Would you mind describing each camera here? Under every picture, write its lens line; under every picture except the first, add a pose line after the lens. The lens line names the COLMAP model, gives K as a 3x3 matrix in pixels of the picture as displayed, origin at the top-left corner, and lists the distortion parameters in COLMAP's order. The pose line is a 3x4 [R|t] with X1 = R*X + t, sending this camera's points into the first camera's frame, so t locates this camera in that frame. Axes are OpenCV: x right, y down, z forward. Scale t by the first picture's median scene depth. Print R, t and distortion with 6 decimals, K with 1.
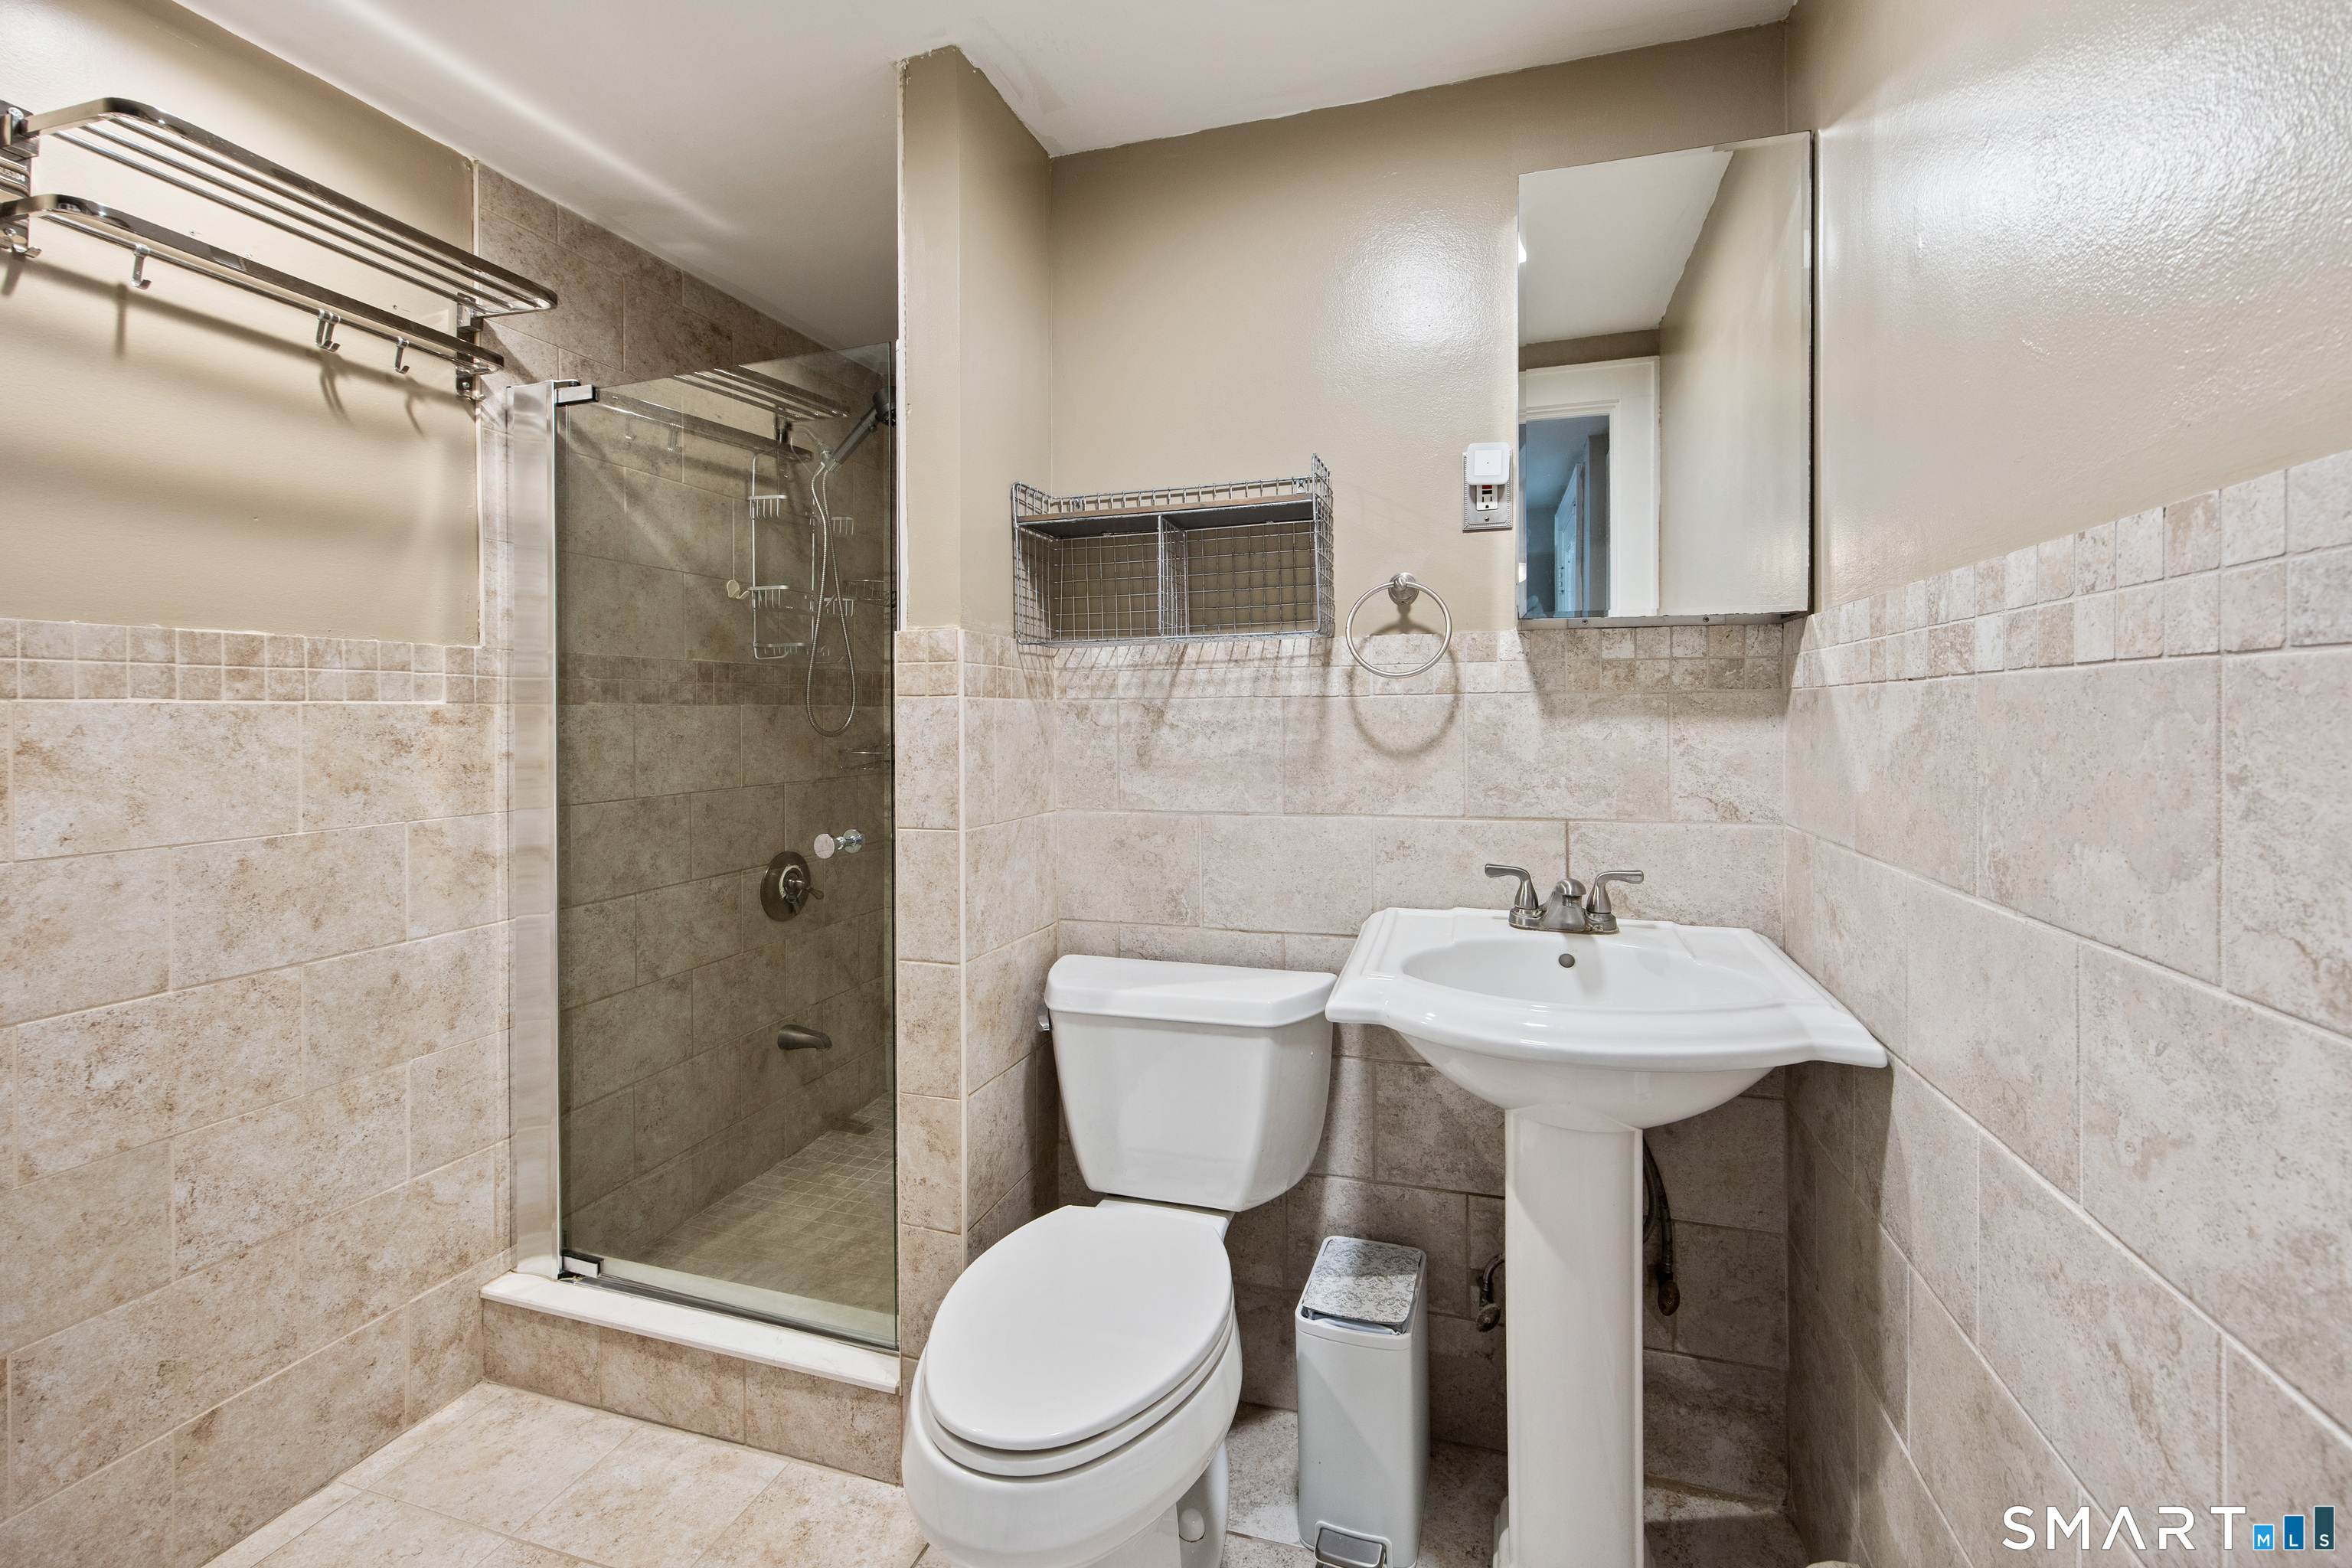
lens RADIAL K [[938.3, 0, 1222.7], [0, 938.3, 708.0], [0, 0, 1]] dist [0.000887, -0.000167]
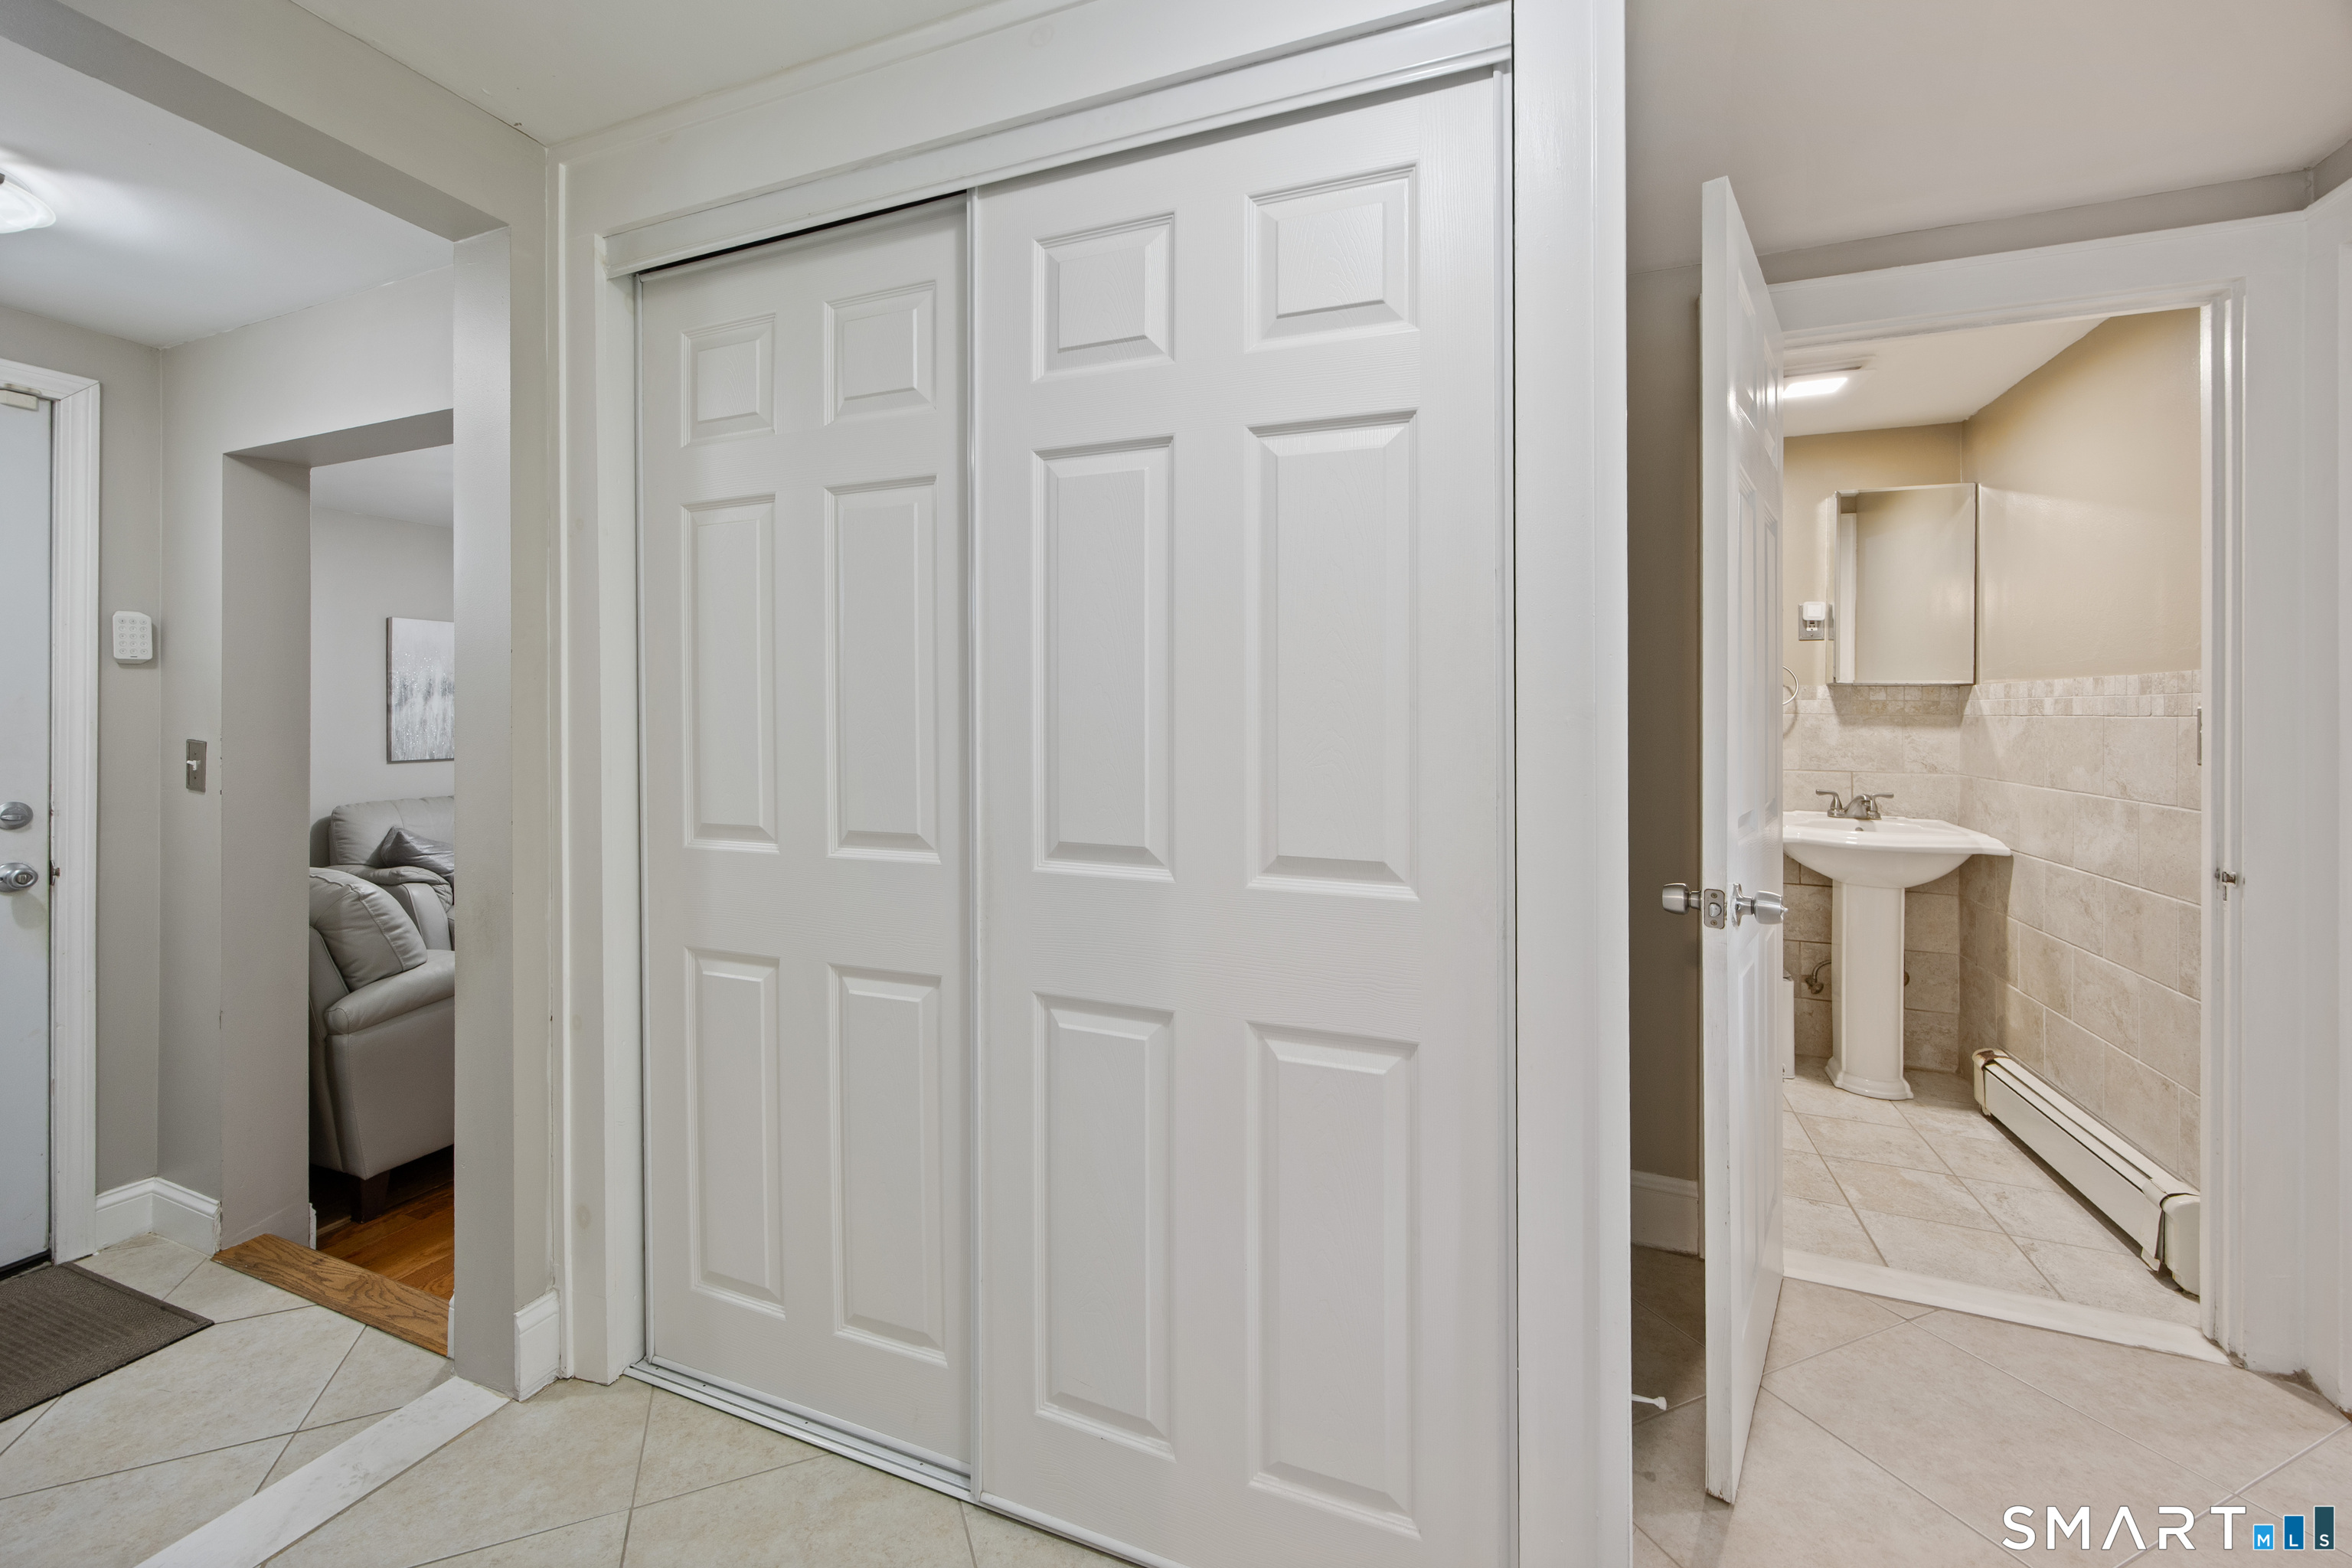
lens RADIAL K [[938.3, 0, 1168.3], [0, 938.3, 693.3], [0, 0, 1]] dist [0.000887, -0.000167]
pose [[0.995300, 0.013647, -0.095876, -1.082766], [-0.014635, 0.999847, -0.009609, -0.022772], [0.095730, 0.010967, 0.995347, -1.436915]]
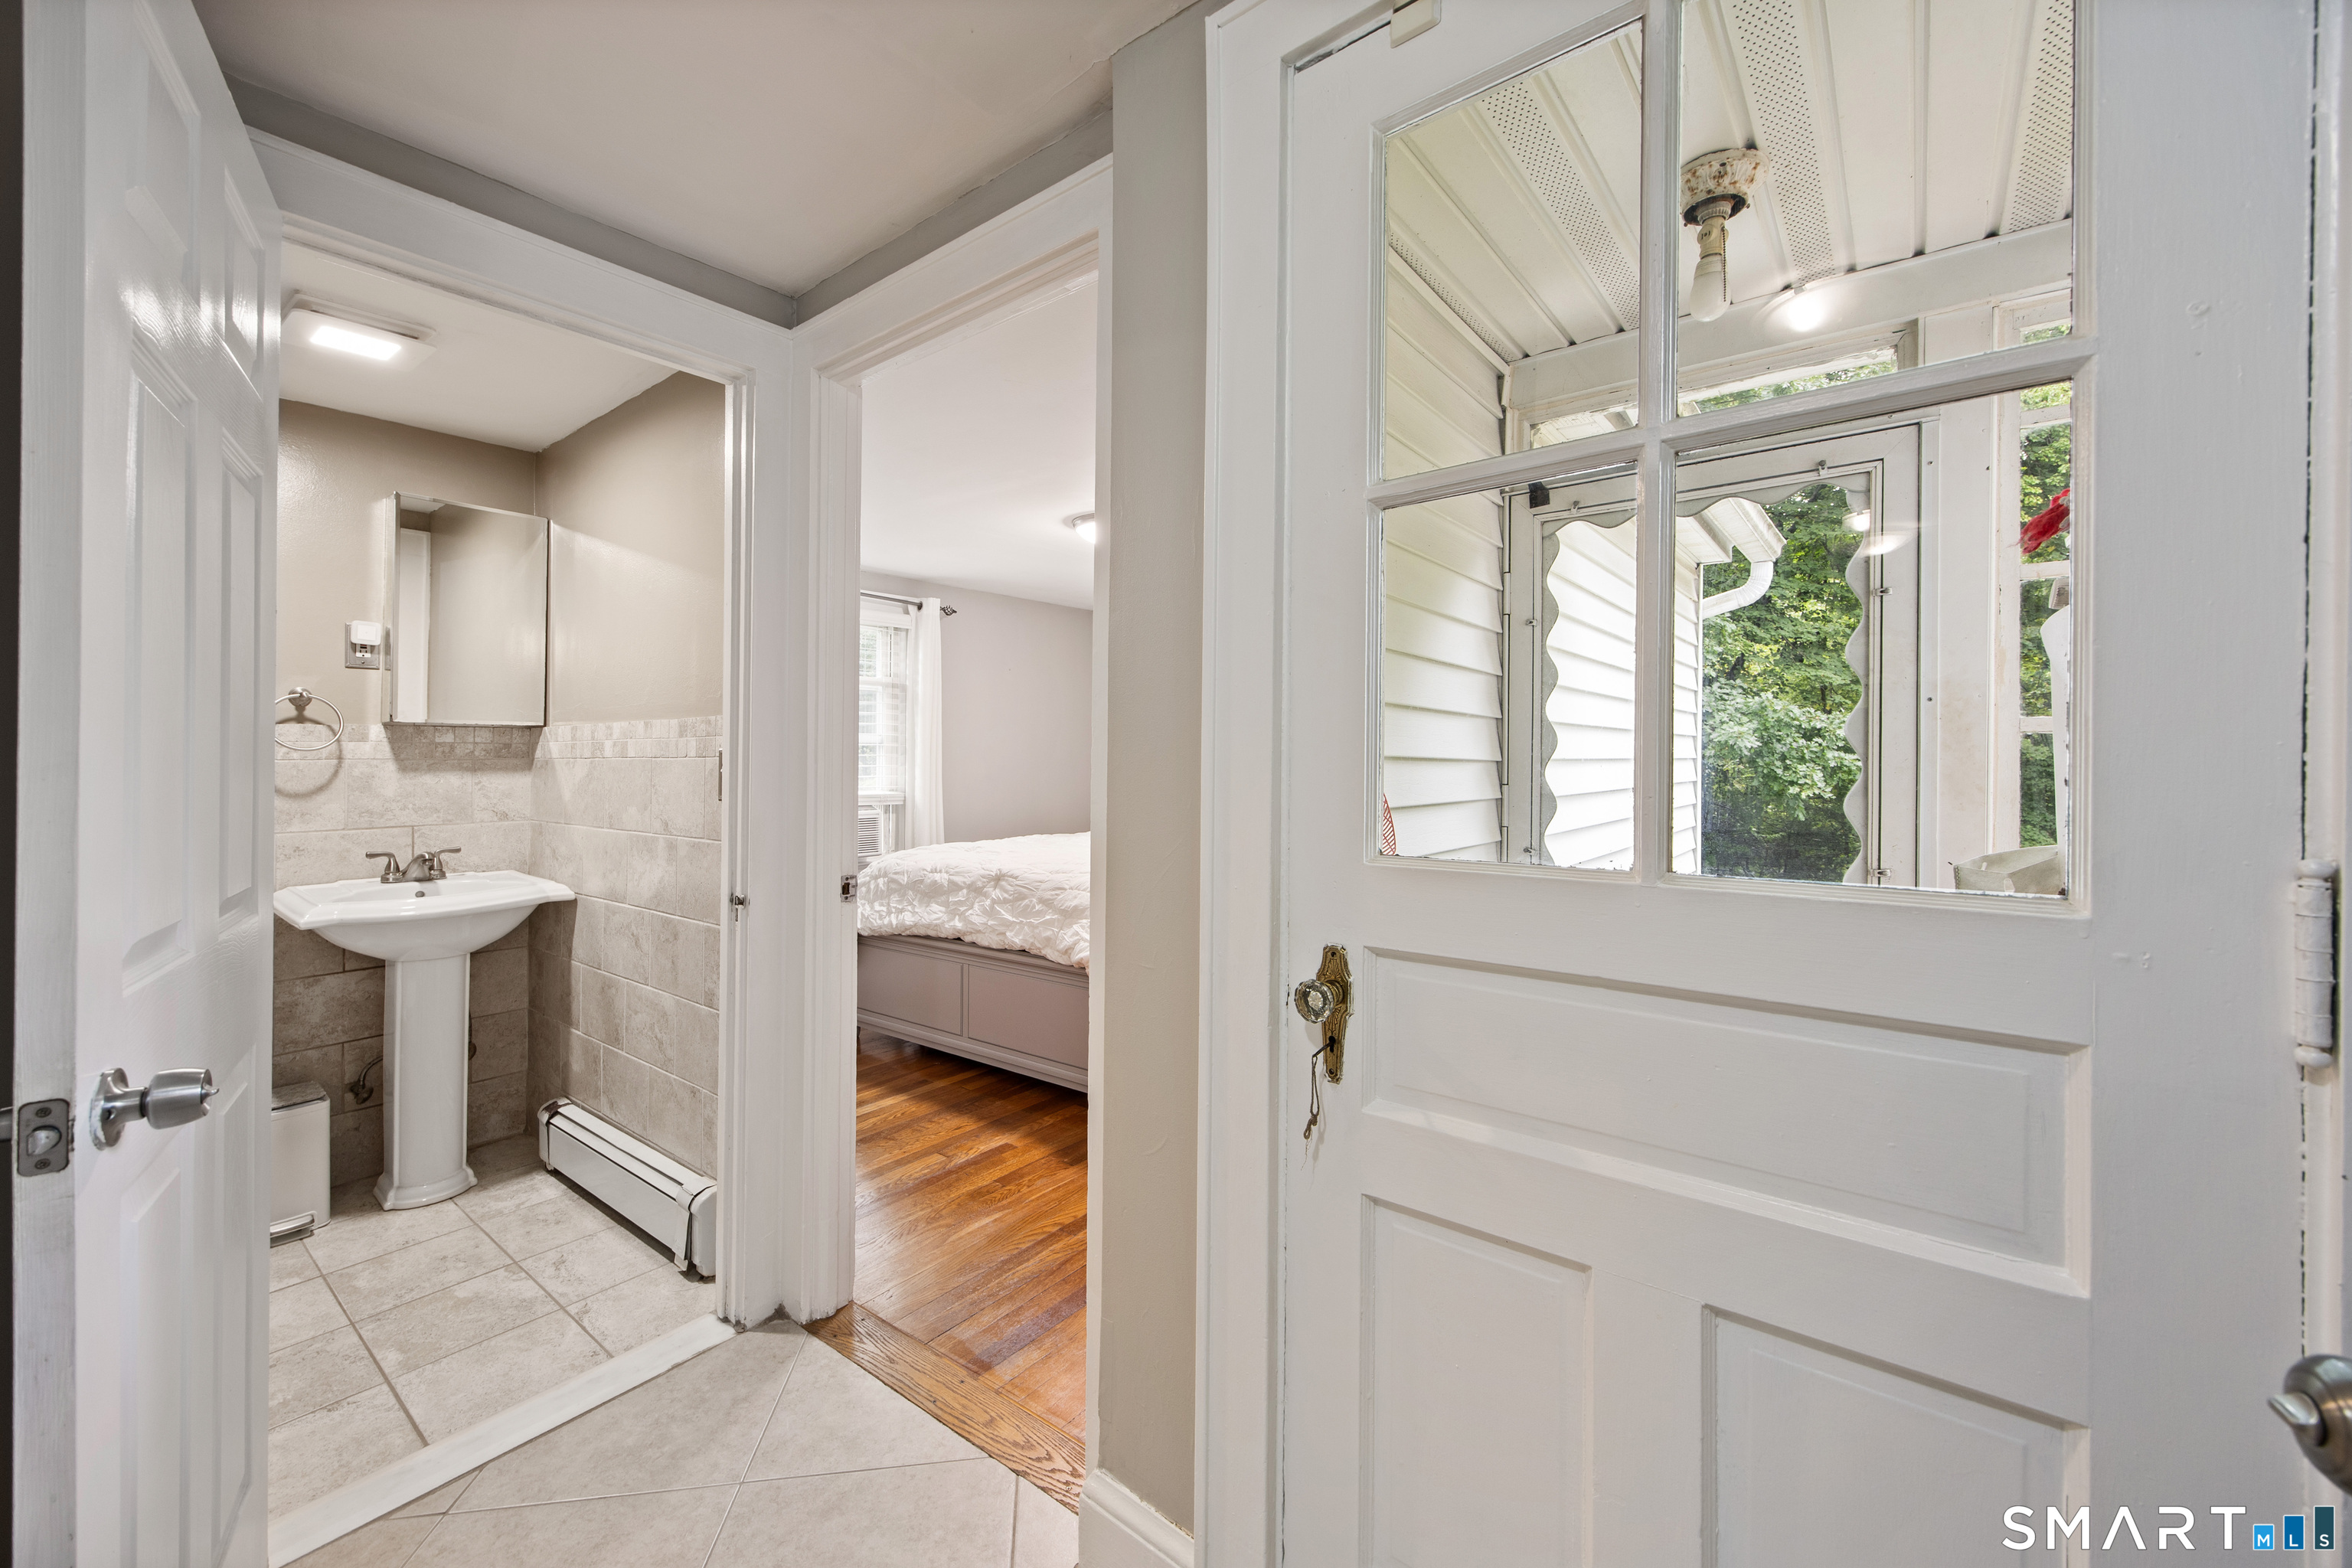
lens RADIAL K [[938.3, 0, 1167.8], [0, 938.3, 742.3], [0, 0, 1]] dist [0.000887, -0.000167]
pose [[0.373017, 0.017837, 0.927653, -0.865516], [-0.004343, 0.999838, -0.017479, -0.025380], [-0.927814, 0.002491, 0.373034, -1.178131]]
